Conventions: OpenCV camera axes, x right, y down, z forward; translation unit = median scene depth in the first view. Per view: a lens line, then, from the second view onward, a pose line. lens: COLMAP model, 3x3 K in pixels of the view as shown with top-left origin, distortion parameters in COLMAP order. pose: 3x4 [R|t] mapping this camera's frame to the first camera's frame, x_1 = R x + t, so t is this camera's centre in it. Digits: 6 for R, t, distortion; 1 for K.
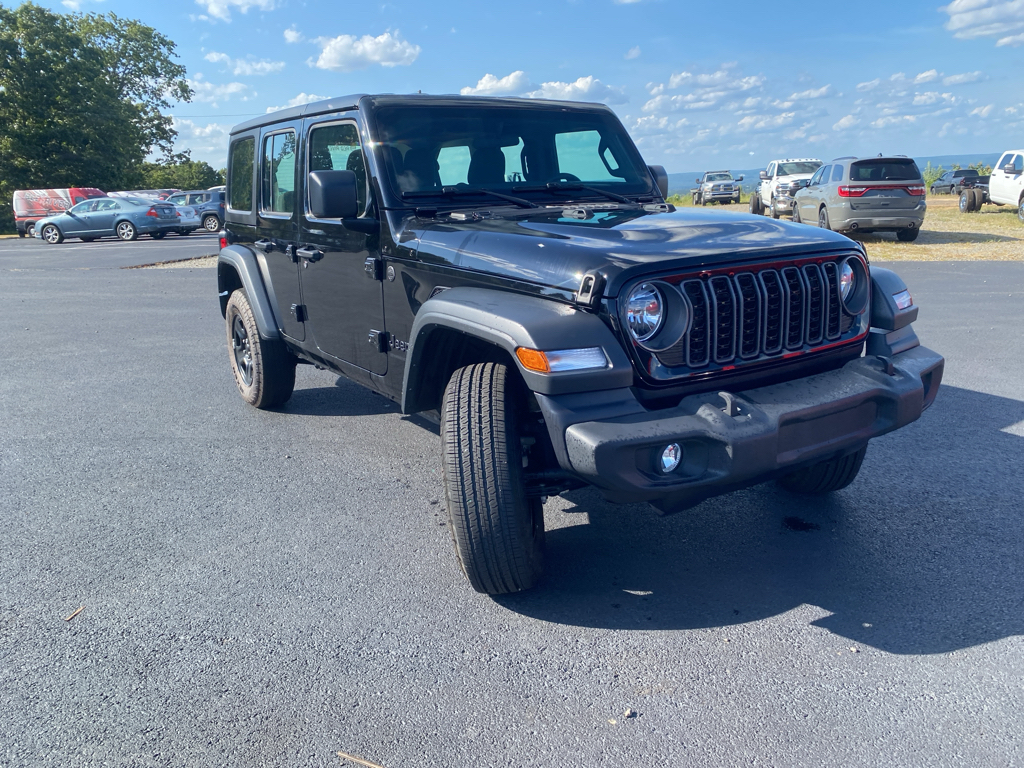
lens RADIAL K [[860.3, 0, 512.6], [0, 860.3, 367.8], [0, 0, 1]] dist [0.031537, -0.015376]
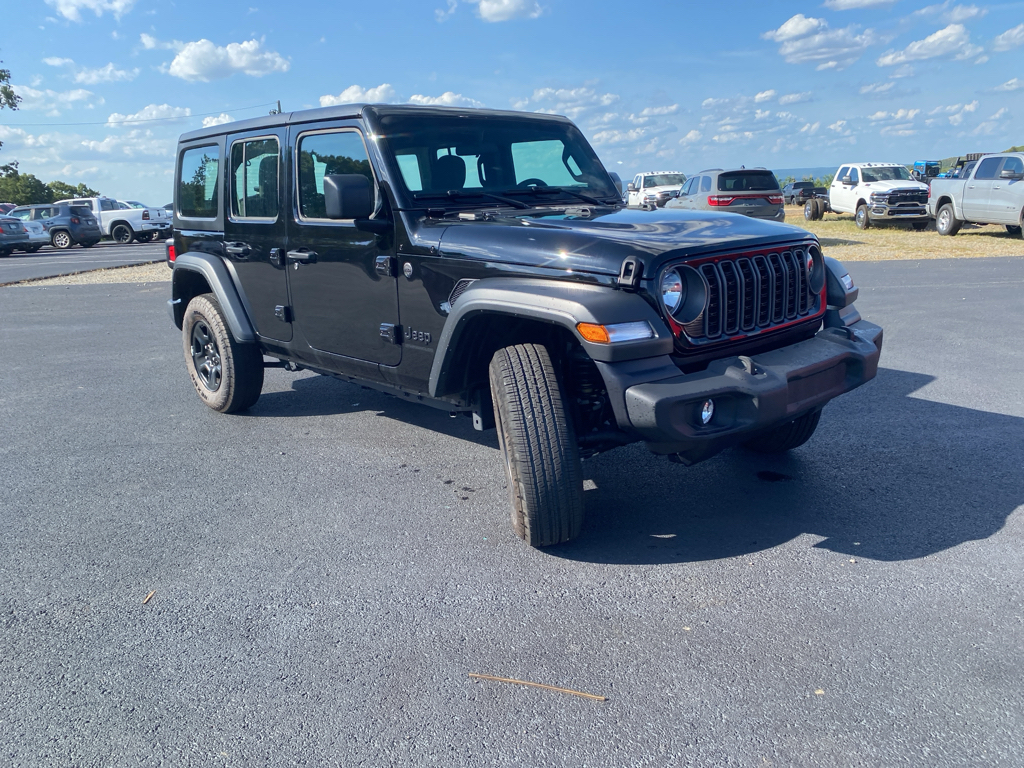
lens RADIAL K [[879.4, 0, 509.9], [0, 879.4, 383.9], [0, 0, 1]] dist [0.078037, -0.129525]
pose [[0.982266, -0.043001, 0.182497, -0.185047], [0.043844, 0.999038, -0.000589, 0.033141], [-0.182296, 0.008580, 0.983206, -0.092195]]
